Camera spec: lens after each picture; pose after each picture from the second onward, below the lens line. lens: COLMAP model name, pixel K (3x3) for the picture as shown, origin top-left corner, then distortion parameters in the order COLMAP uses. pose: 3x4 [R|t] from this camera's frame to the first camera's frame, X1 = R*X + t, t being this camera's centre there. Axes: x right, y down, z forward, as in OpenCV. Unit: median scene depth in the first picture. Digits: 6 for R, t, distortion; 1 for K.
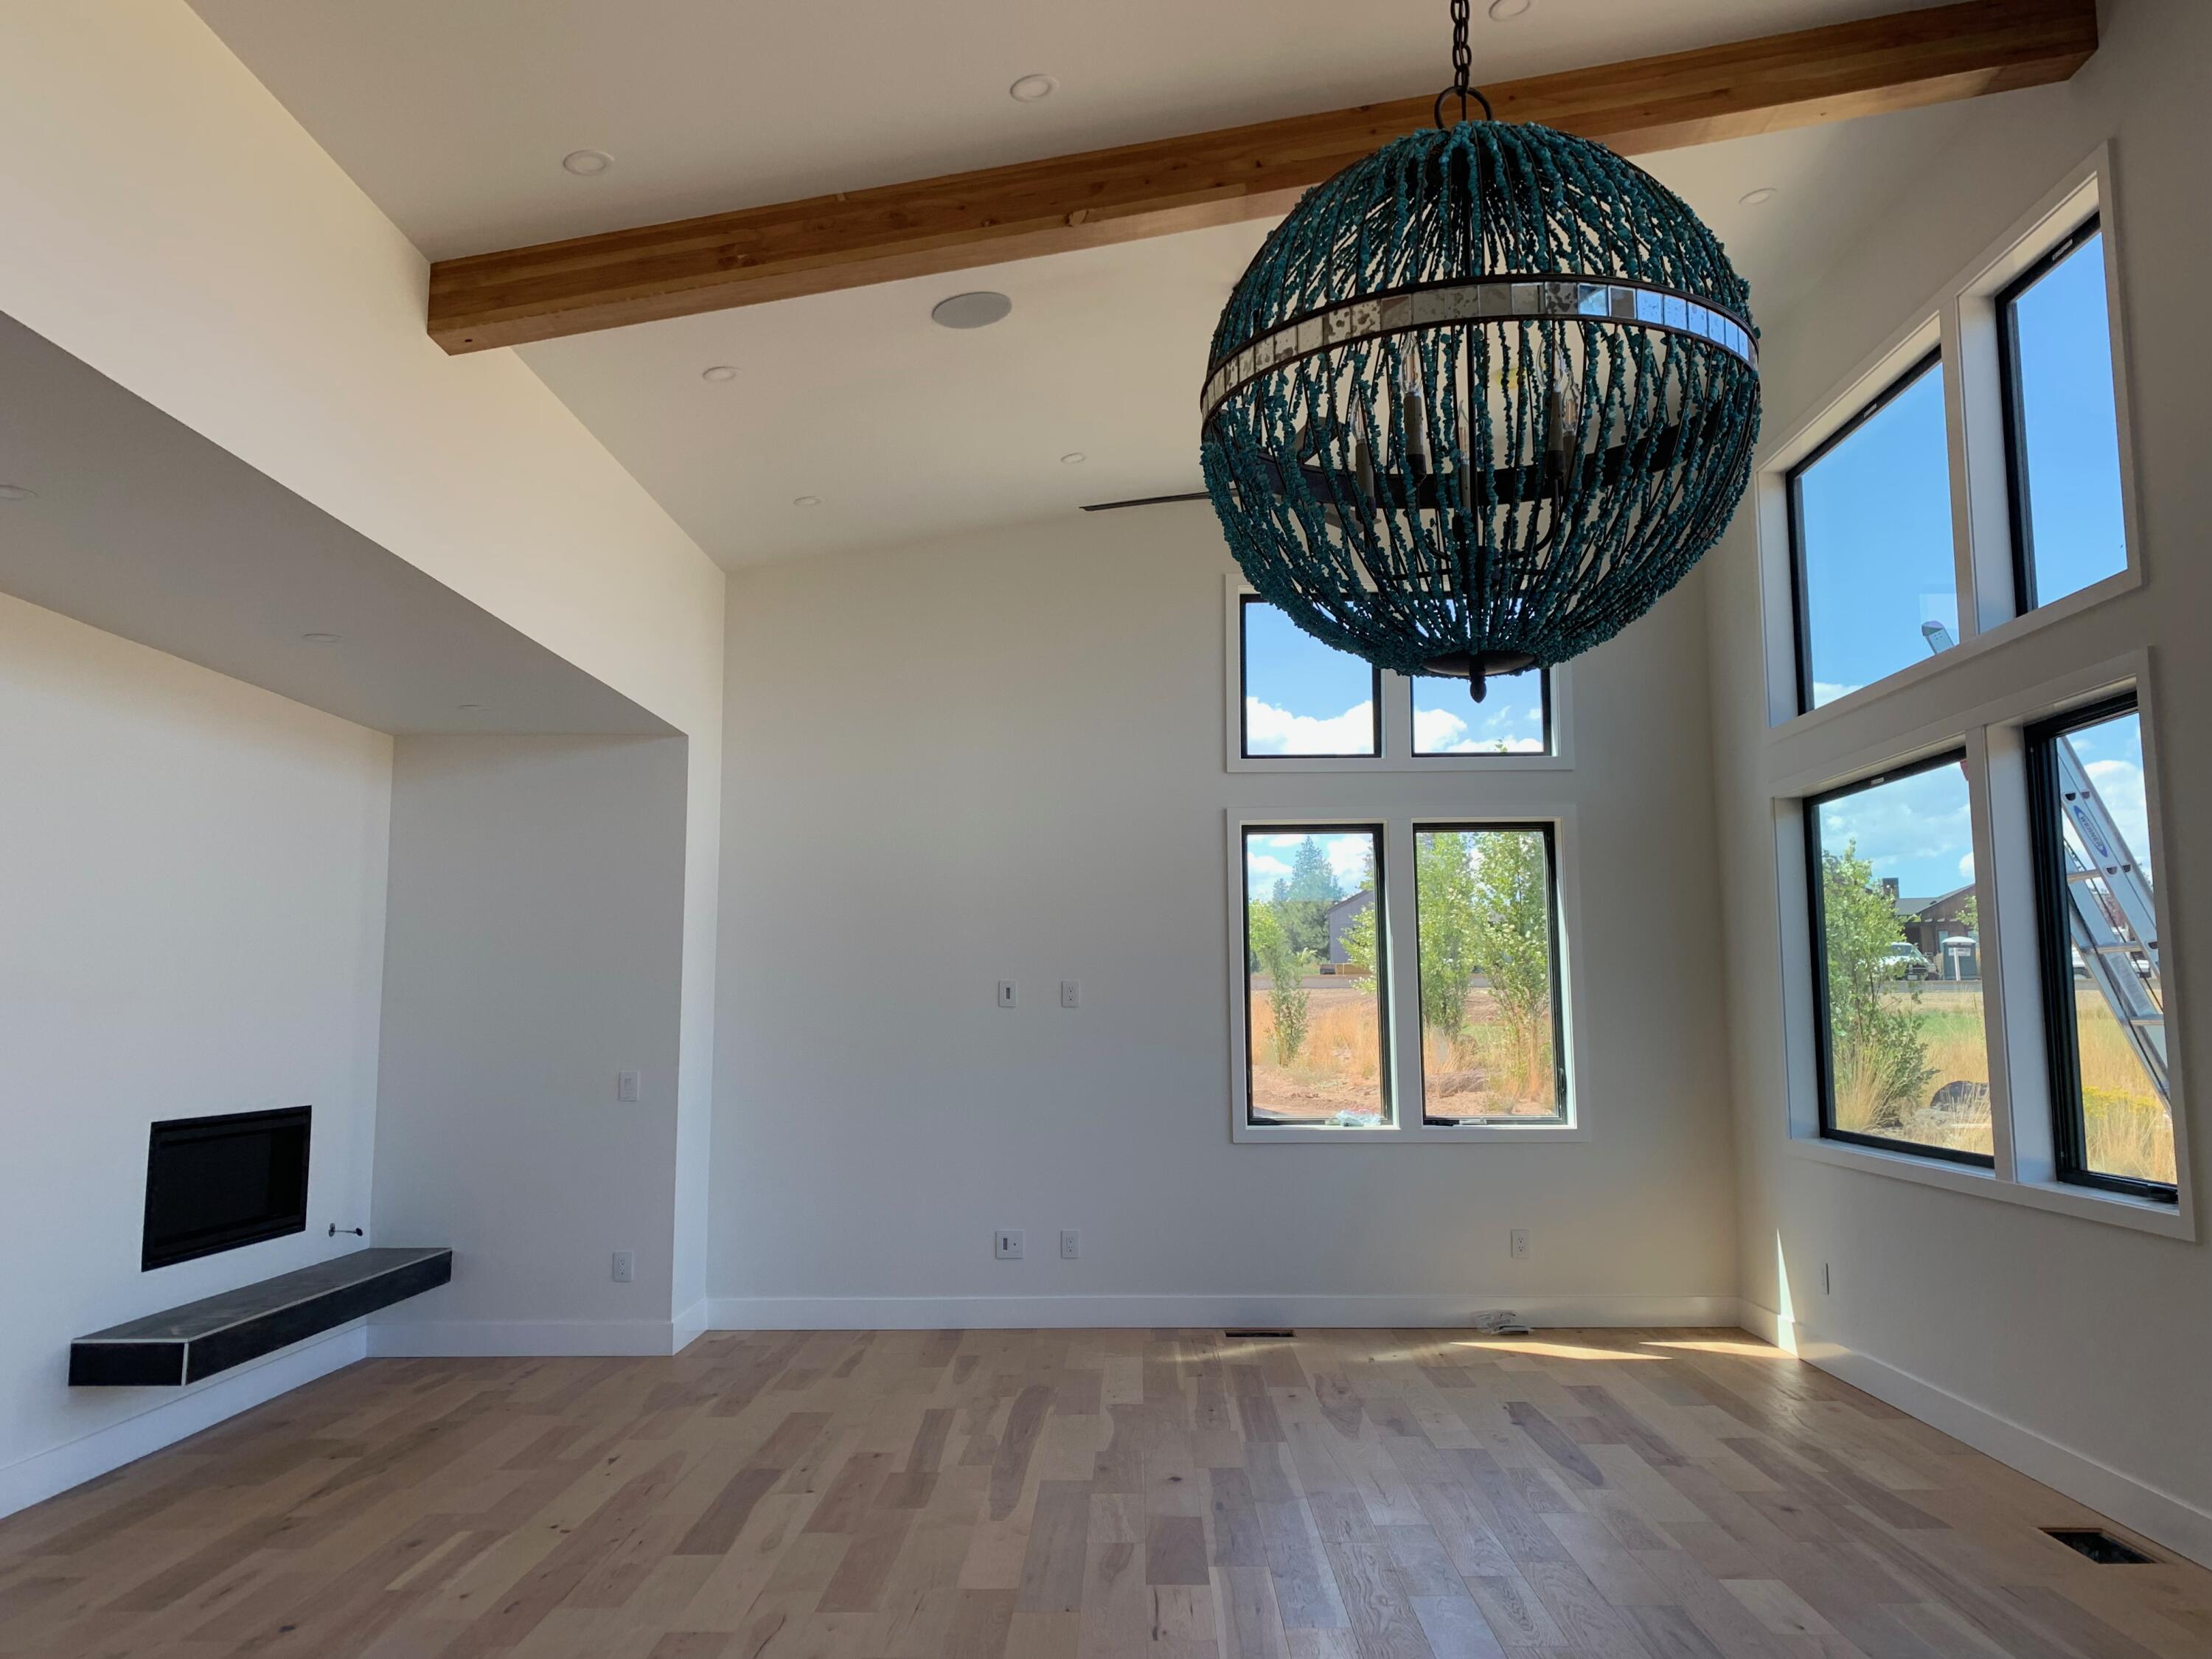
lens RADIAL K [[1671.6, 0, 1109.7], [0, 1671.6, 827.4], [0, 0, 1]] dist [0.001414, -0.006072]
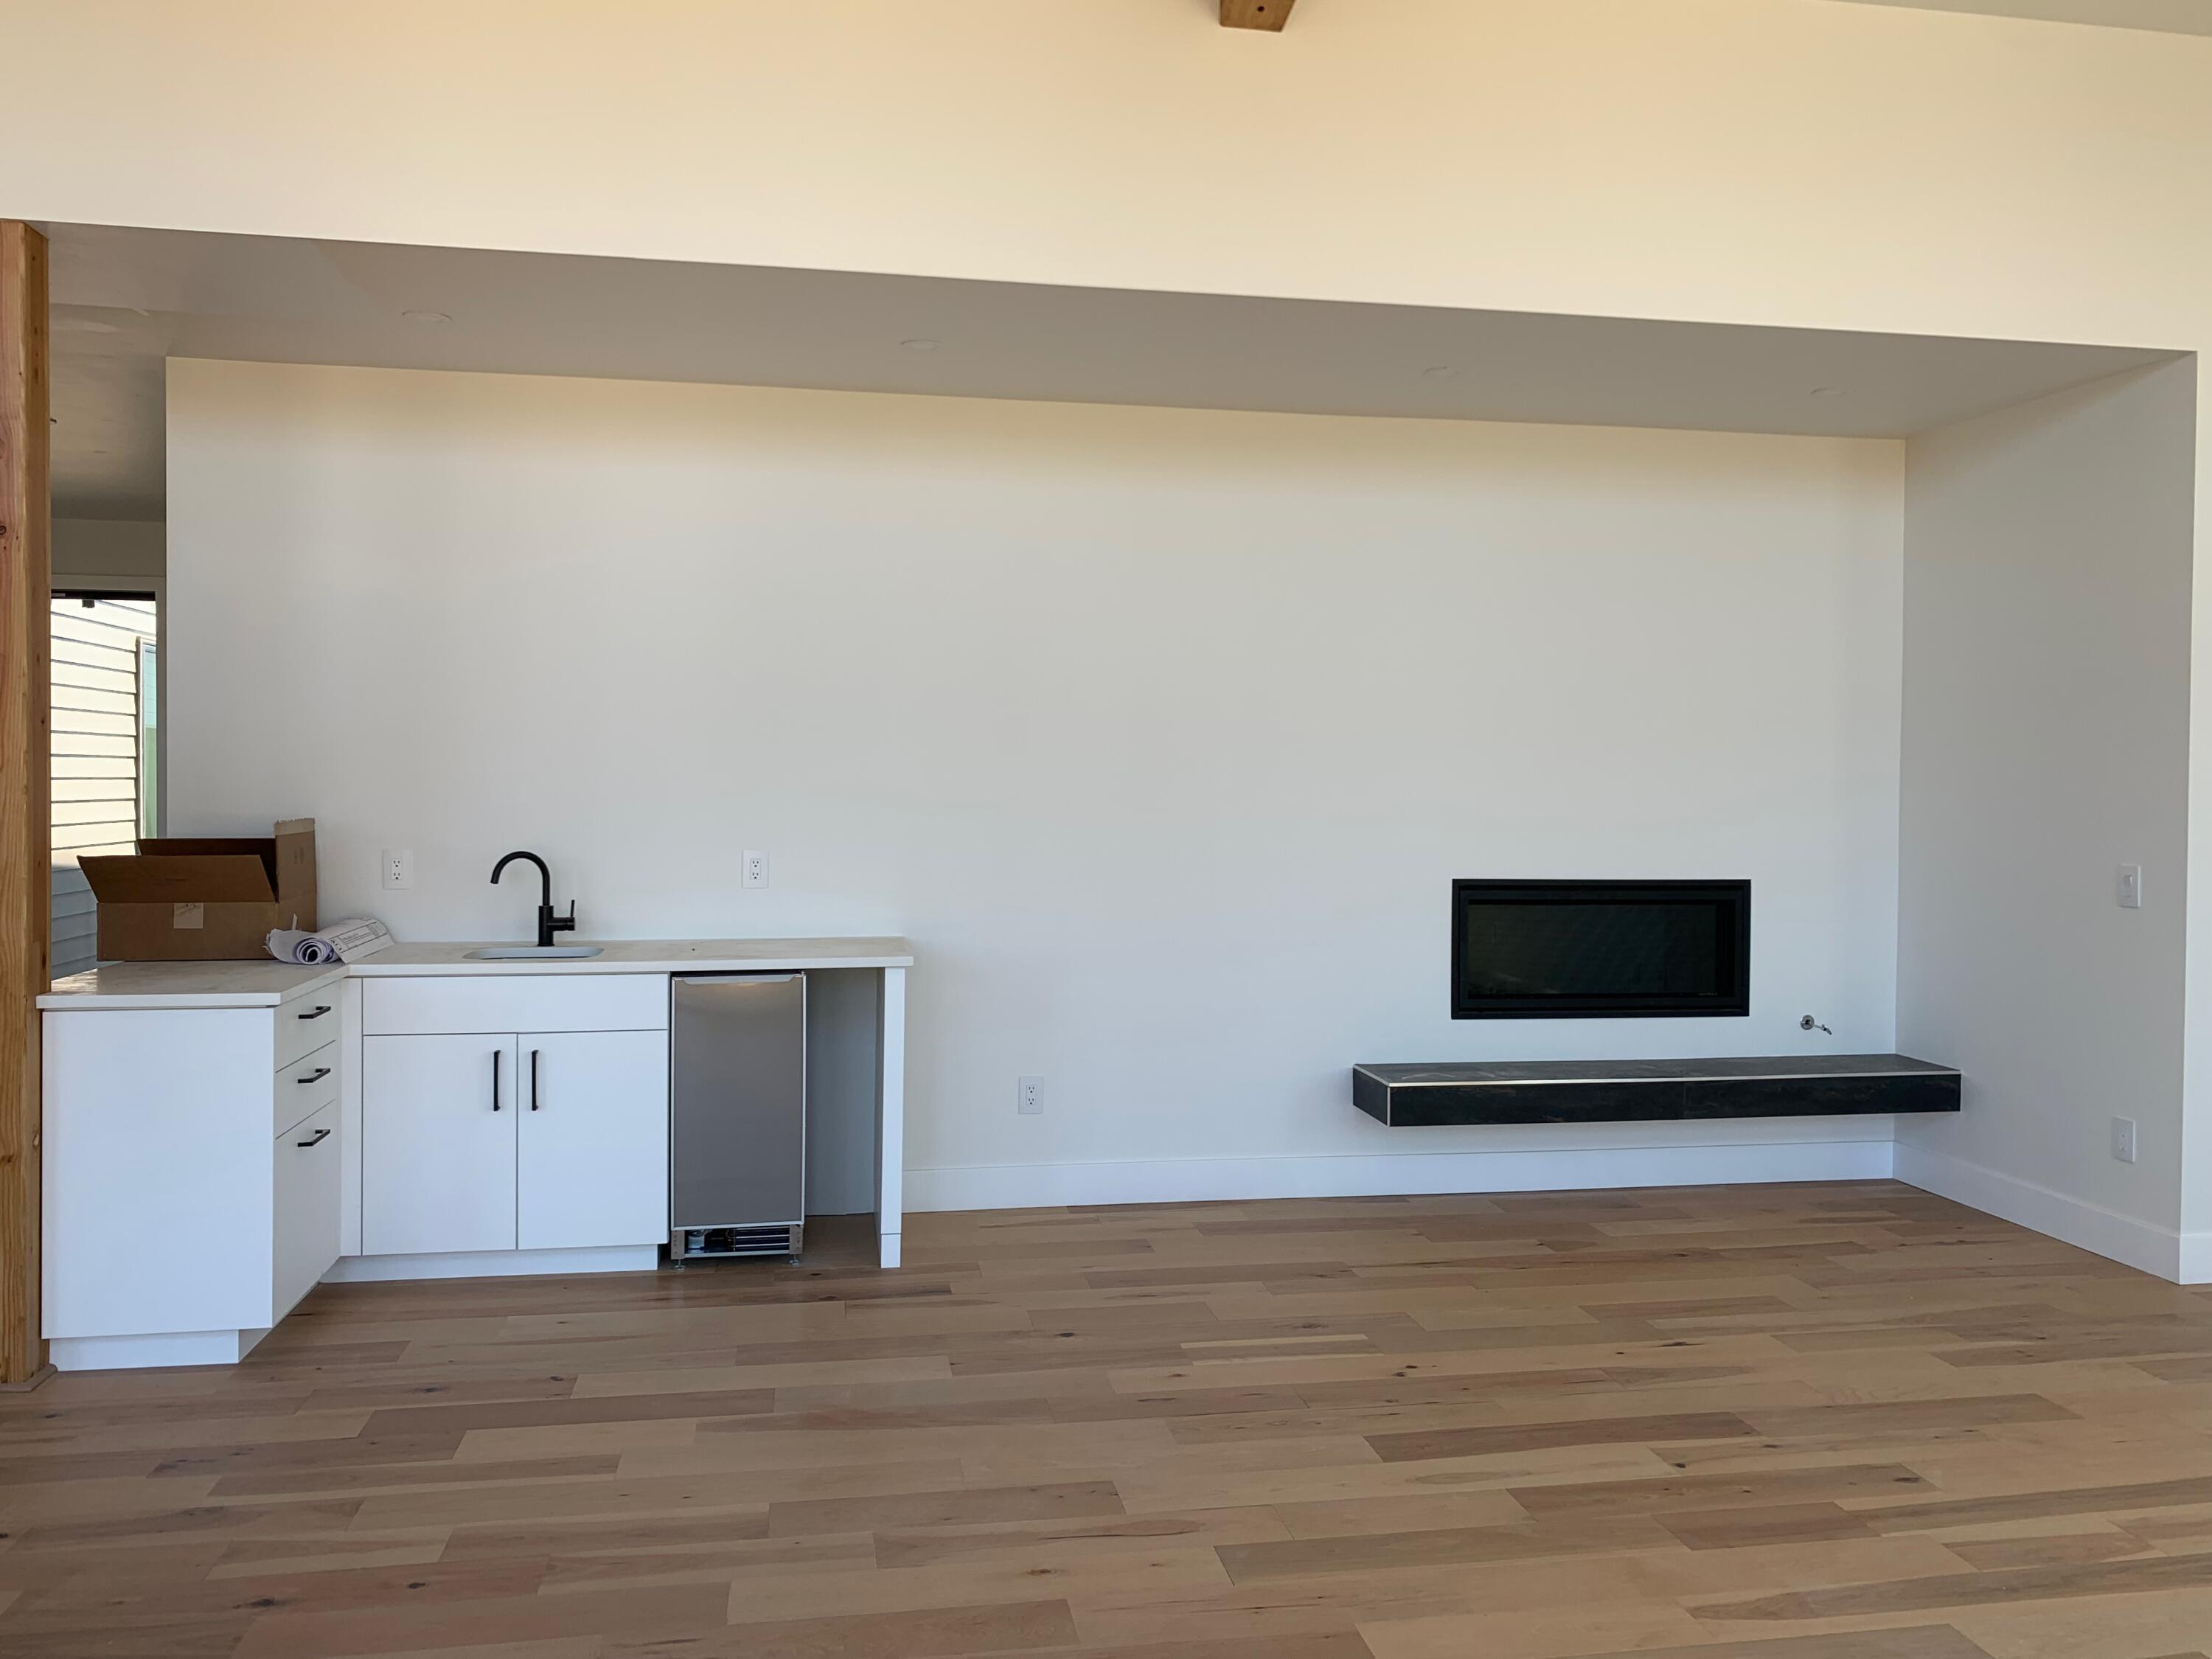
lens RADIAL K [[1671.6, 0, 1106.0], [0, 1671.6, 824.0], [0, 0, 1]] dist [0.001414, -0.006072]
pose [[0.189879, 0.031373, -0.981306, 0.335593], [0.099723, 0.993704, 0.051066, 0.057206], [0.976730, -0.107555, 0.185555, 0.506097]]
